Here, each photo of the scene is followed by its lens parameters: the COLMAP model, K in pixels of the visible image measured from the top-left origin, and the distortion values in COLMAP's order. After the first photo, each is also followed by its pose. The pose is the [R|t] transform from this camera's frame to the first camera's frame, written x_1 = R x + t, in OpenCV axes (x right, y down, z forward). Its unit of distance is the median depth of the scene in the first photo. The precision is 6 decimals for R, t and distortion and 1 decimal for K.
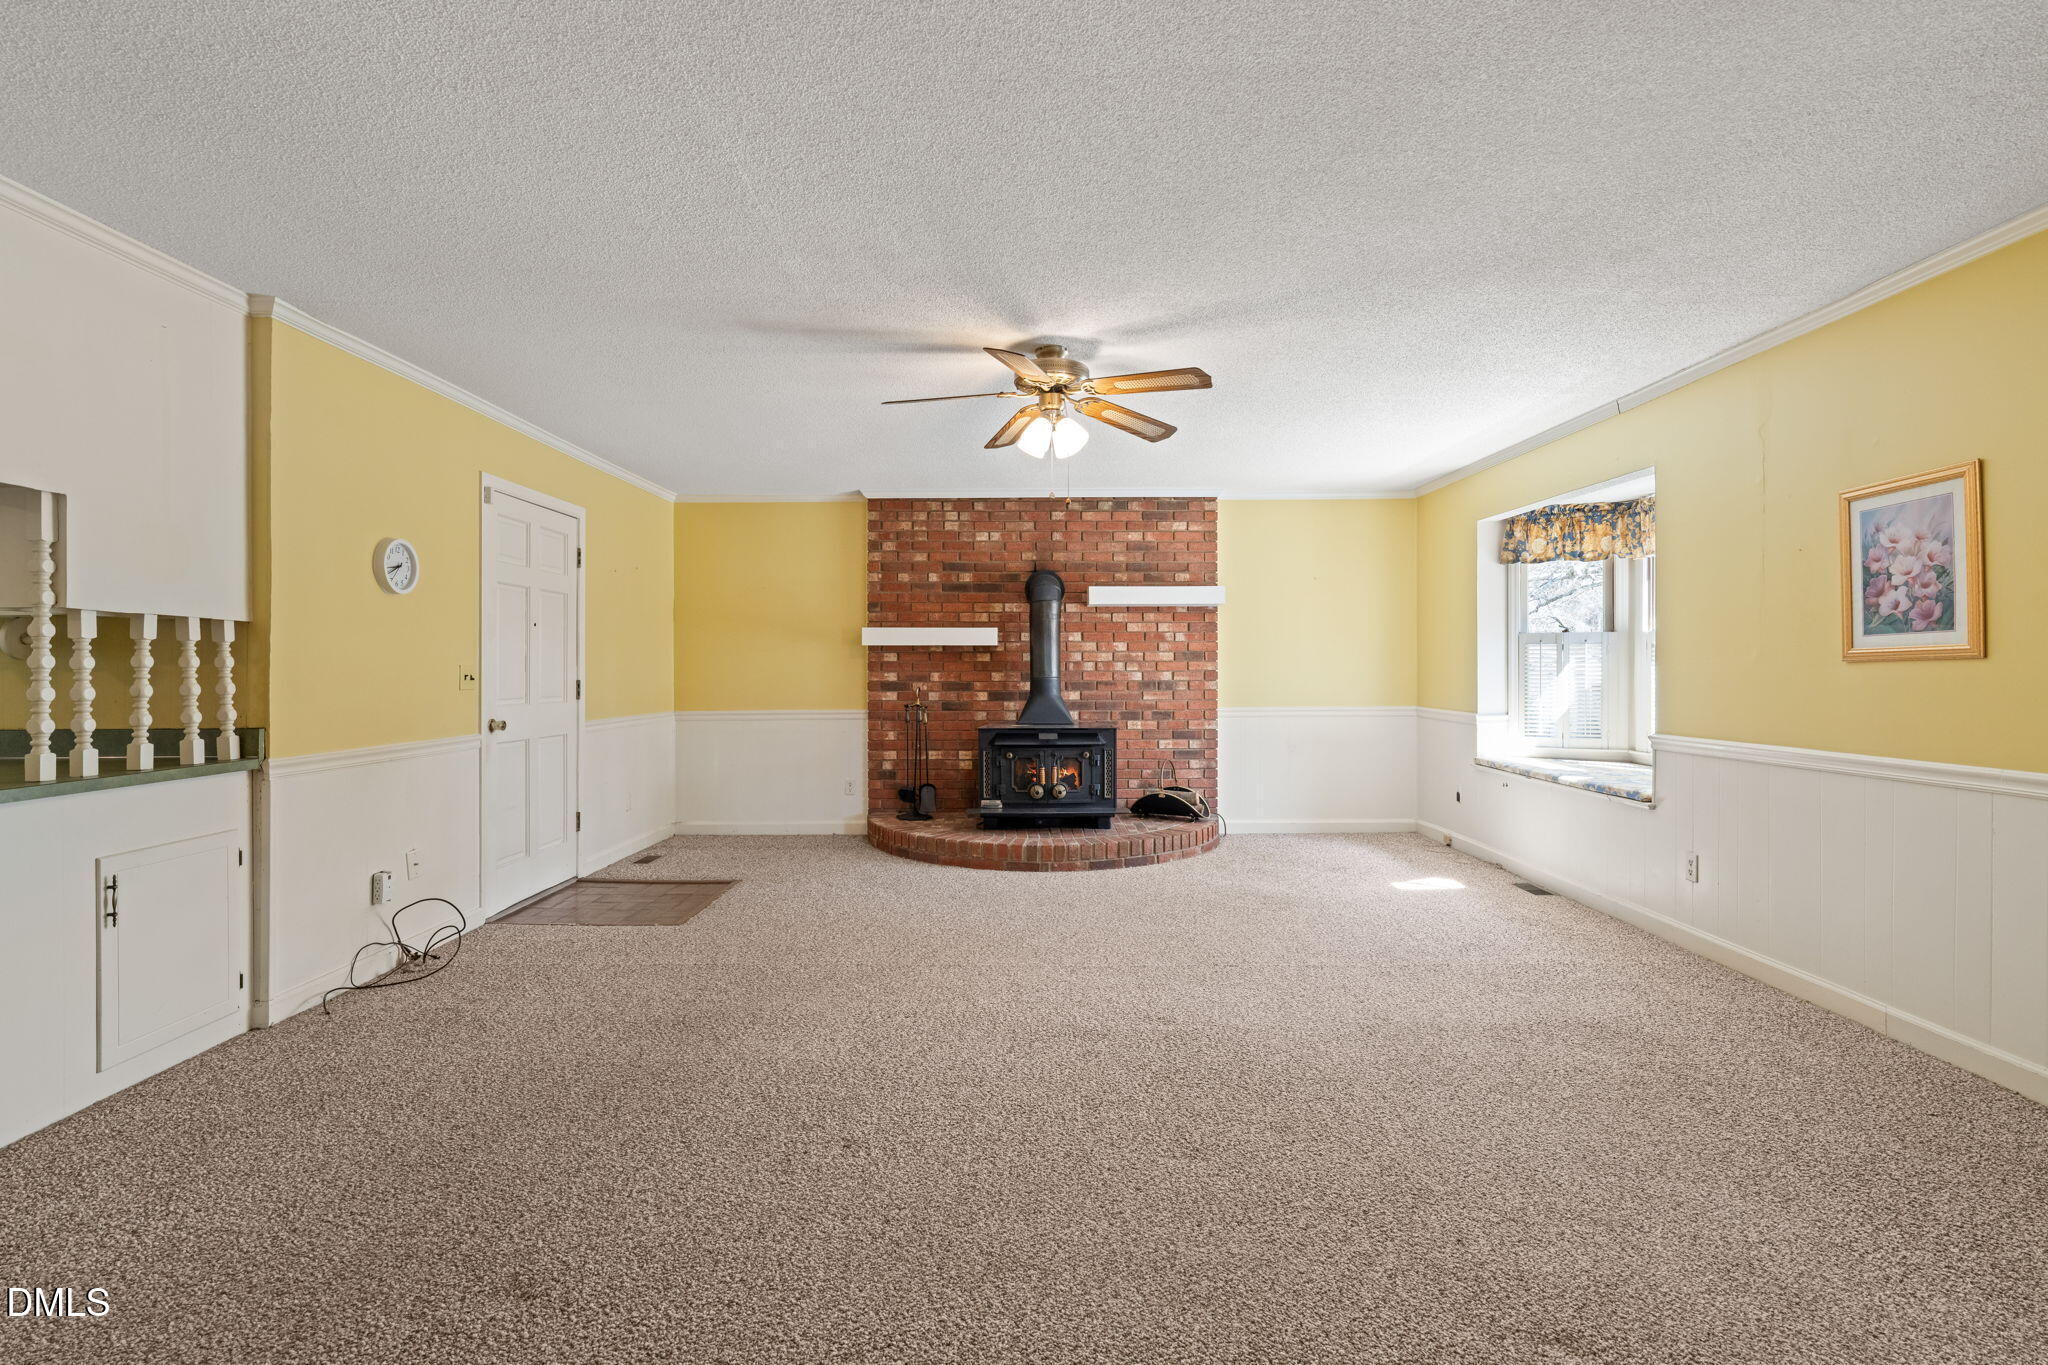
lens RADIAL K [[957.1, 0, 1021.9], [0, 957.1, 671.0], [0, 0, 1]] dist [0.000101, -0.000537]
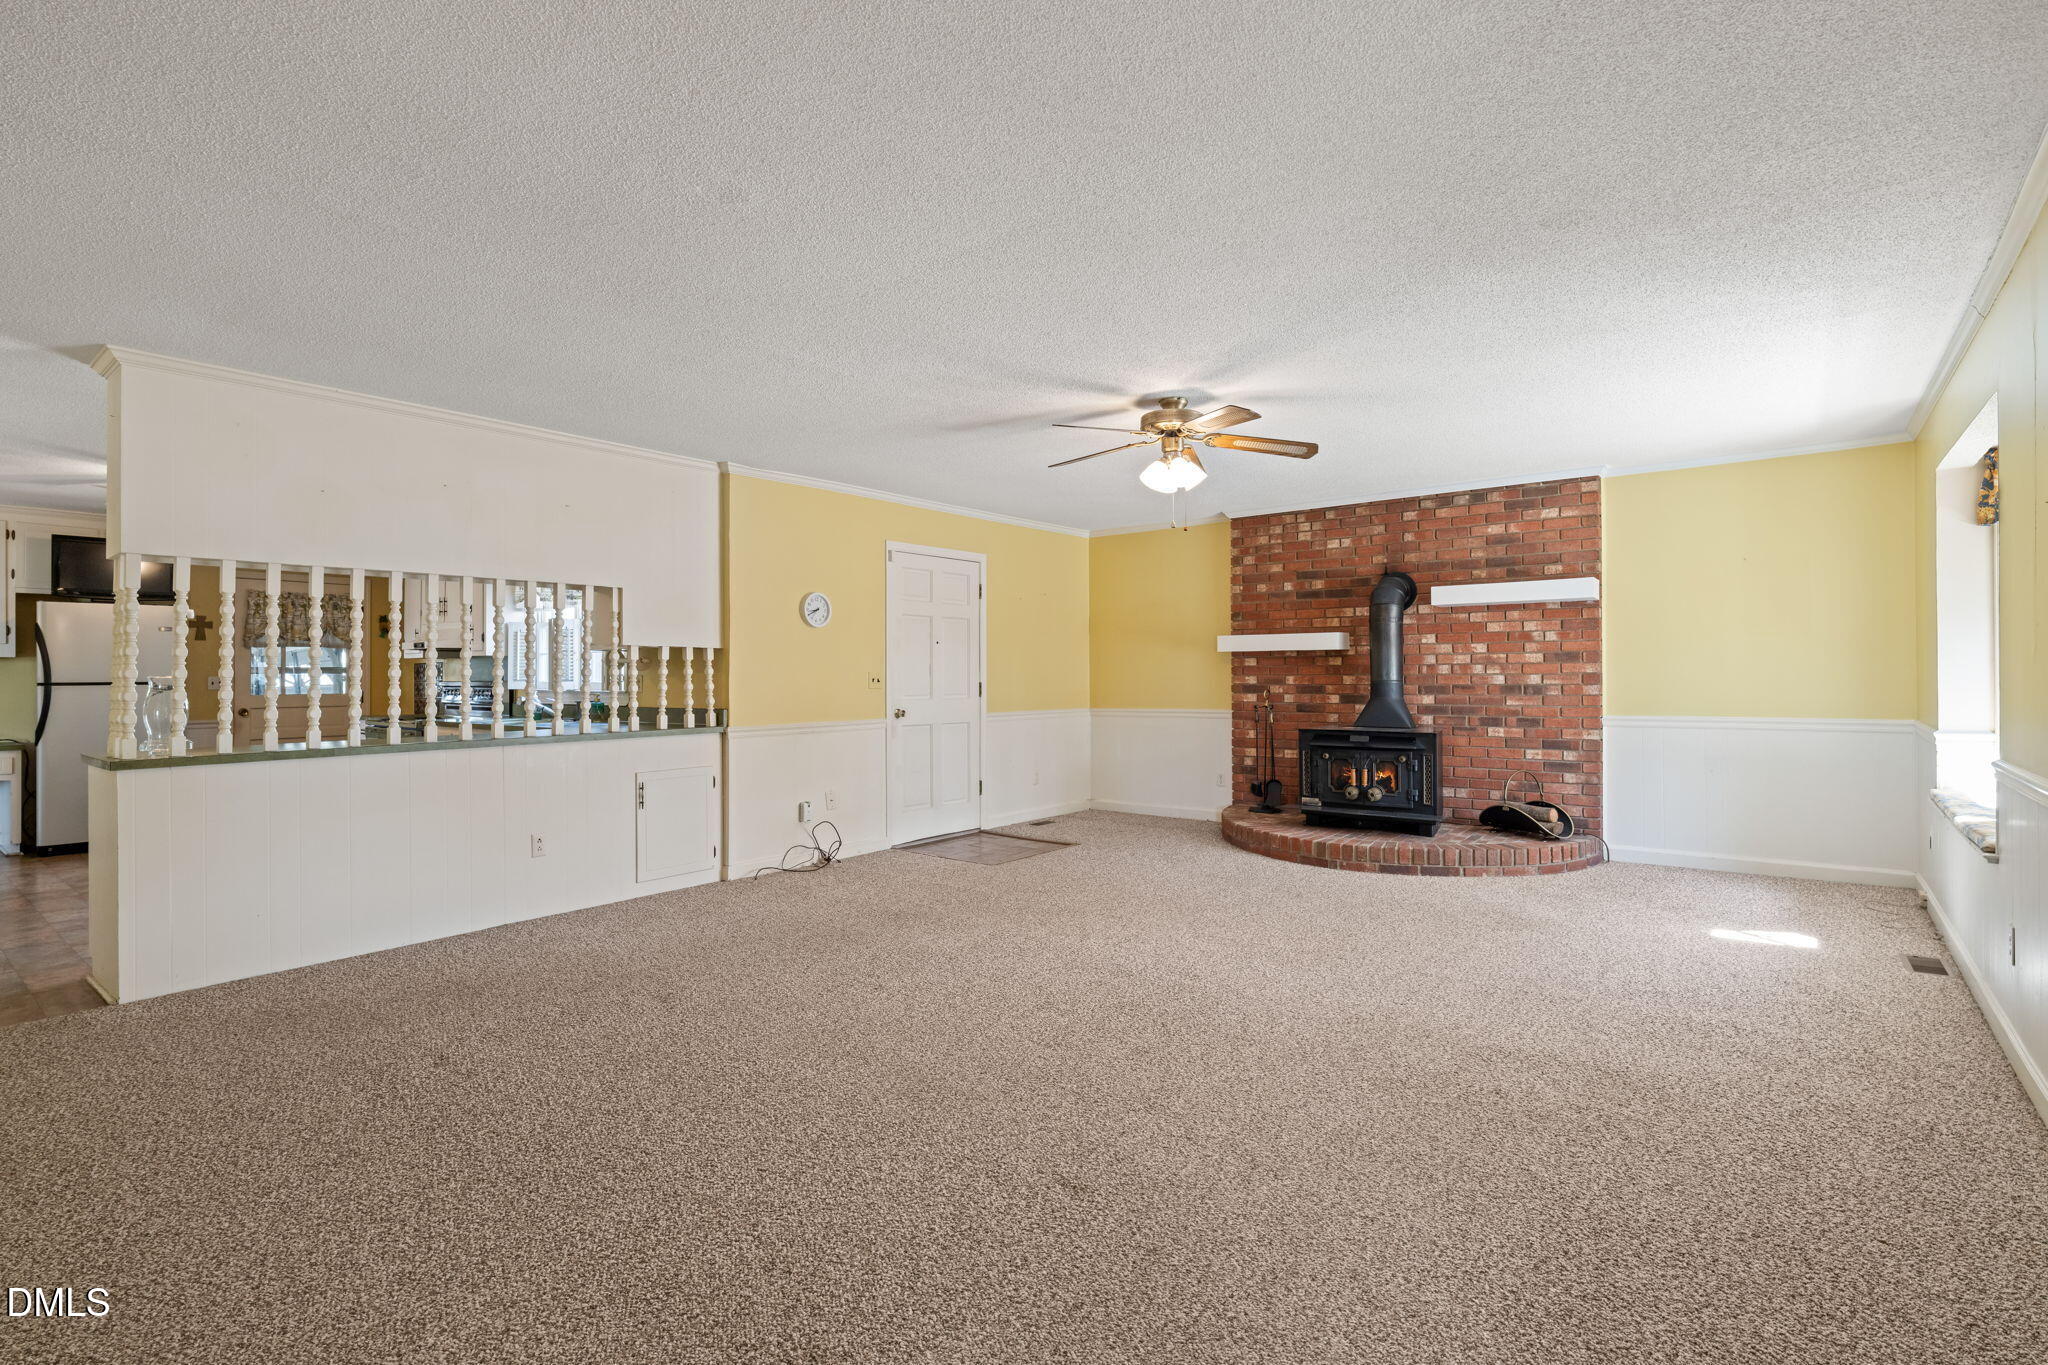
lens RADIAL K [[957.1, 0, 1016.8], [0, 957.1, 672.5], [0, 0, 1]] dist [0.000101, -0.000537]
pose [[0.784126, -0.004355, -0.620587, 0.498104], [0.003206, 0.999990, -0.002966, -0.000293], [0.620594, 0.000336, 0.784132, -0.028651]]
